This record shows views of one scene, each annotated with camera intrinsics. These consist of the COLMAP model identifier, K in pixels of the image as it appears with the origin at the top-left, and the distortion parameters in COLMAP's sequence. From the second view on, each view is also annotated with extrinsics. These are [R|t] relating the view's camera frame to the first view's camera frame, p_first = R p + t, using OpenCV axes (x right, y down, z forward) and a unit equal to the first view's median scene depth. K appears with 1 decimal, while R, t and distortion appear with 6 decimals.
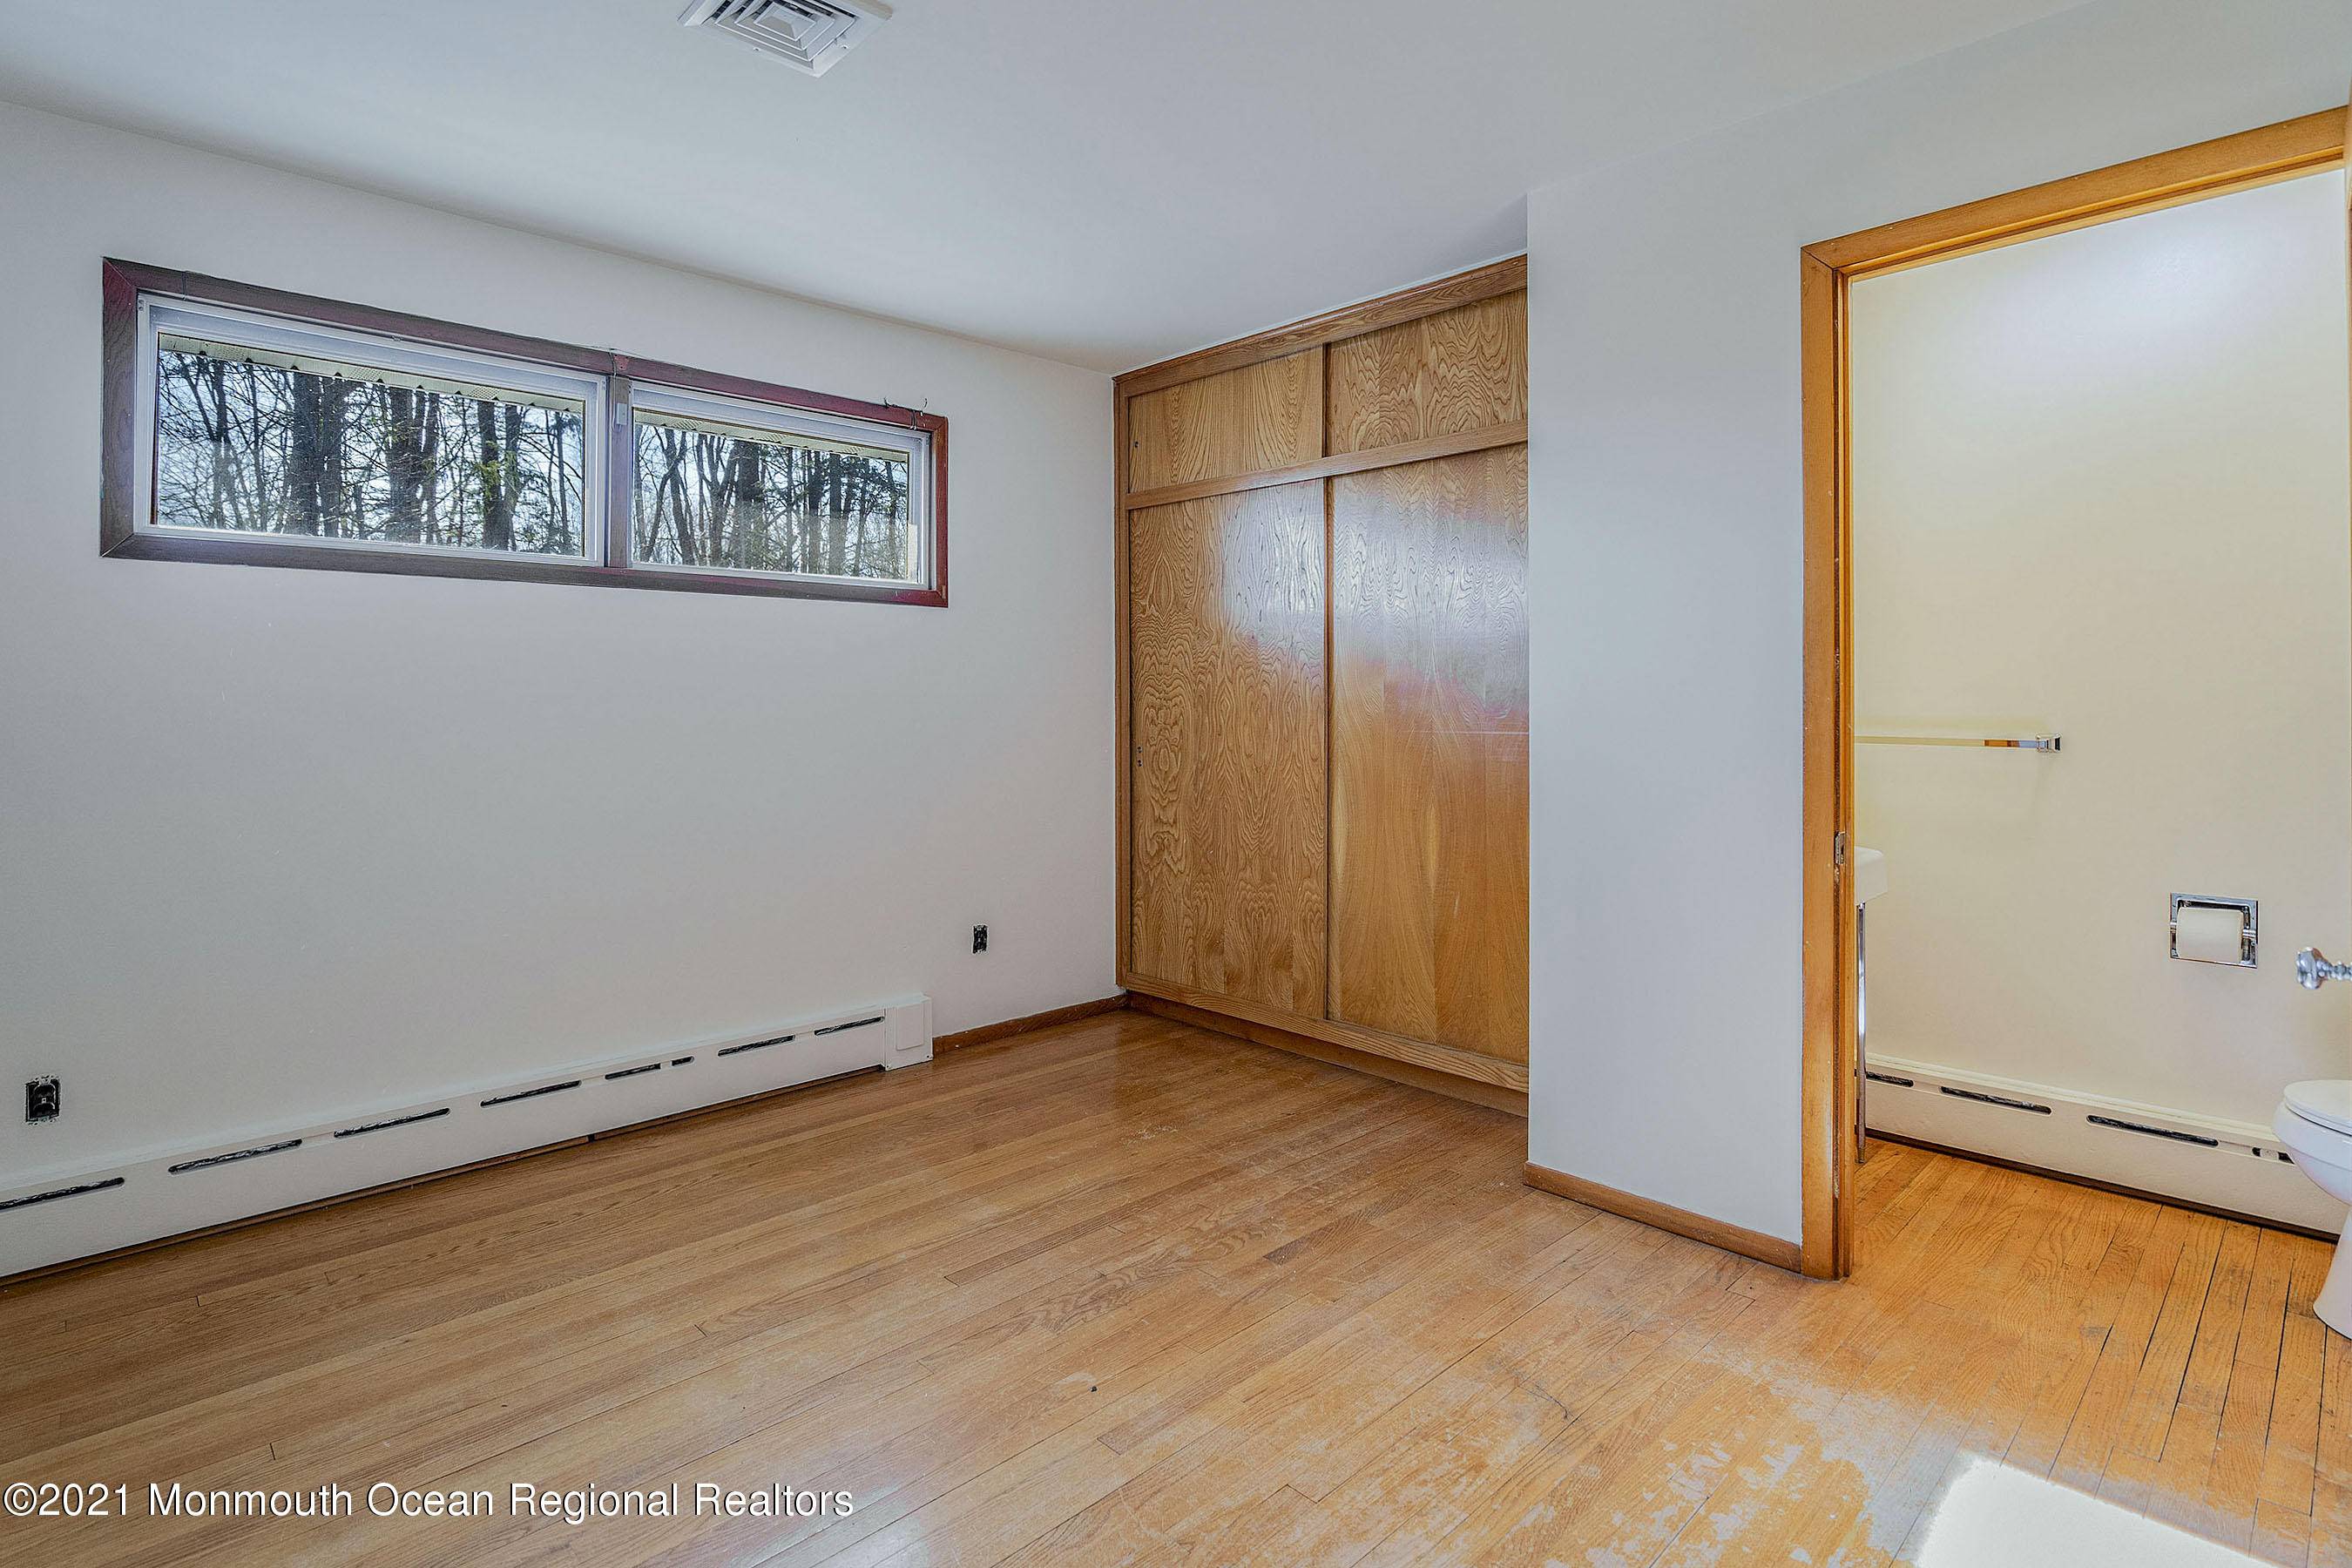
lens RADIAL K [[1176.8, 0, 1180.5], [0, 1176.8, 689.8], [0, 0, 1]] dist [-0.003848, -0.000687]
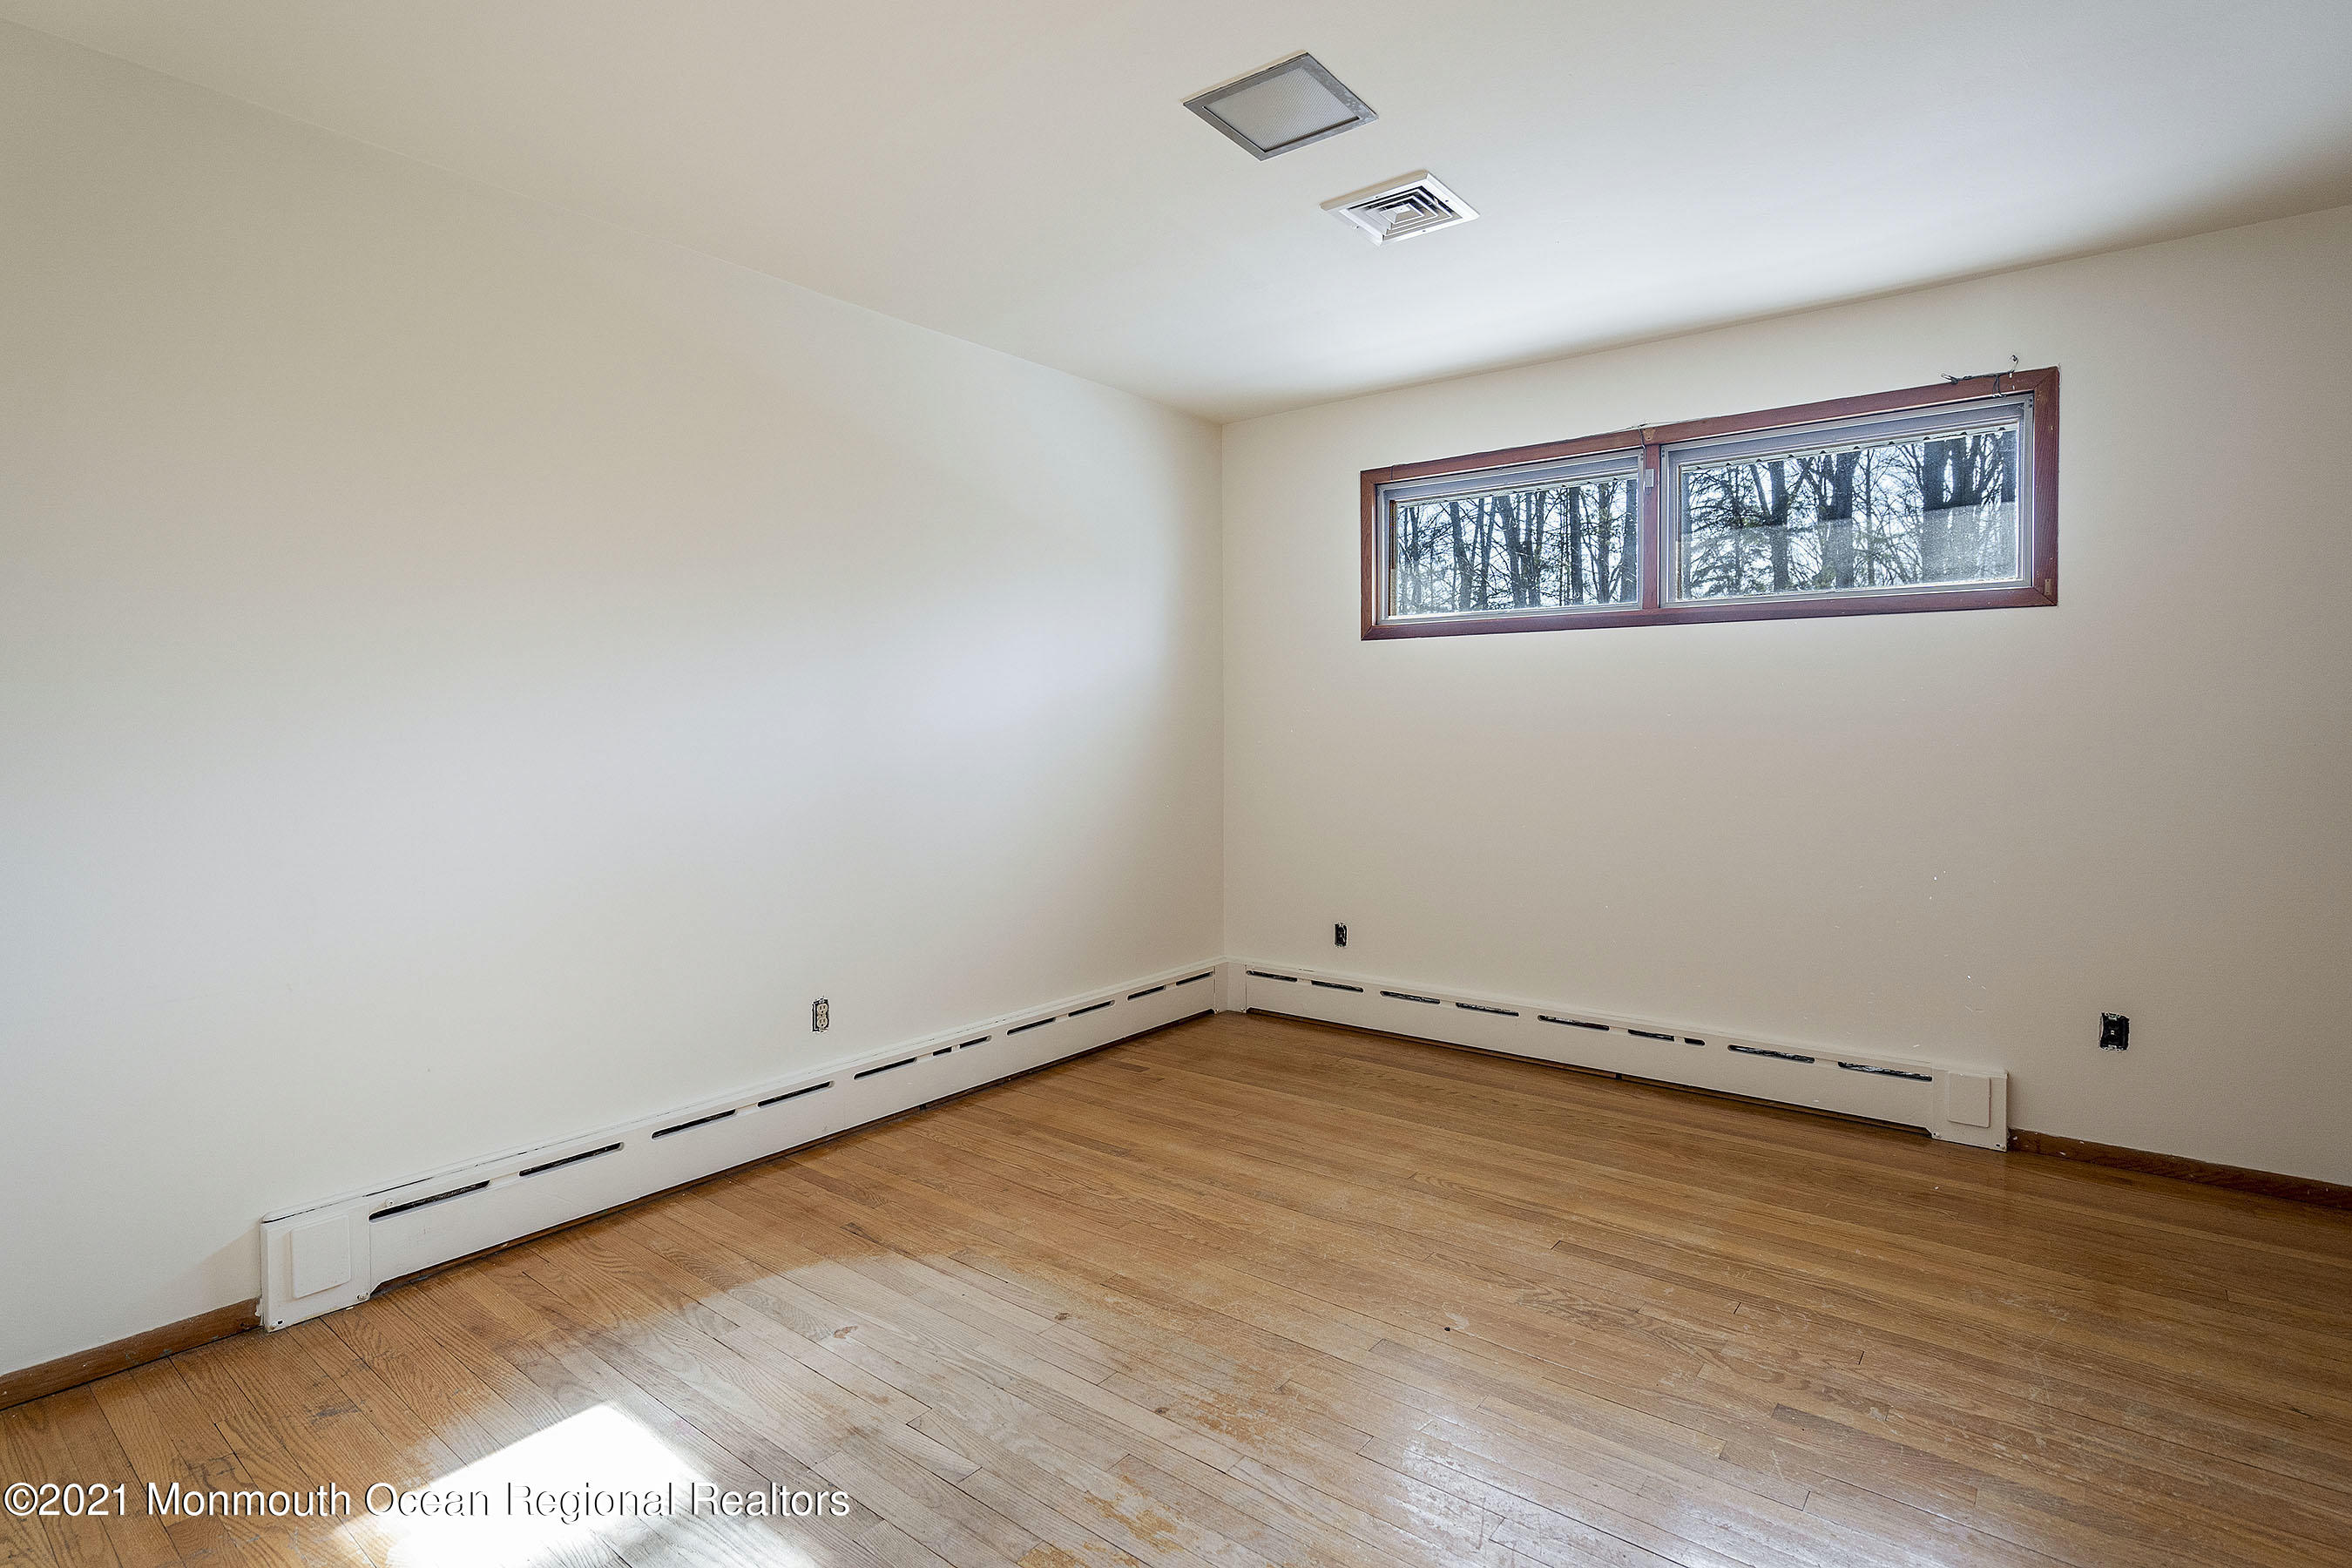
lens RADIAL K [[1164.6, 0, 1177.3], [0, 1164.6, 724.9], [0, 0, 1]] dist [-0.000613, -0.000111]
pose [[0.137745, 0.005755, -0.990451, 0.730539], [0.011854, 0.999902, 0.007458, -0.001703], [0.990397, -0.012769, 0.137663, 0.430862]]
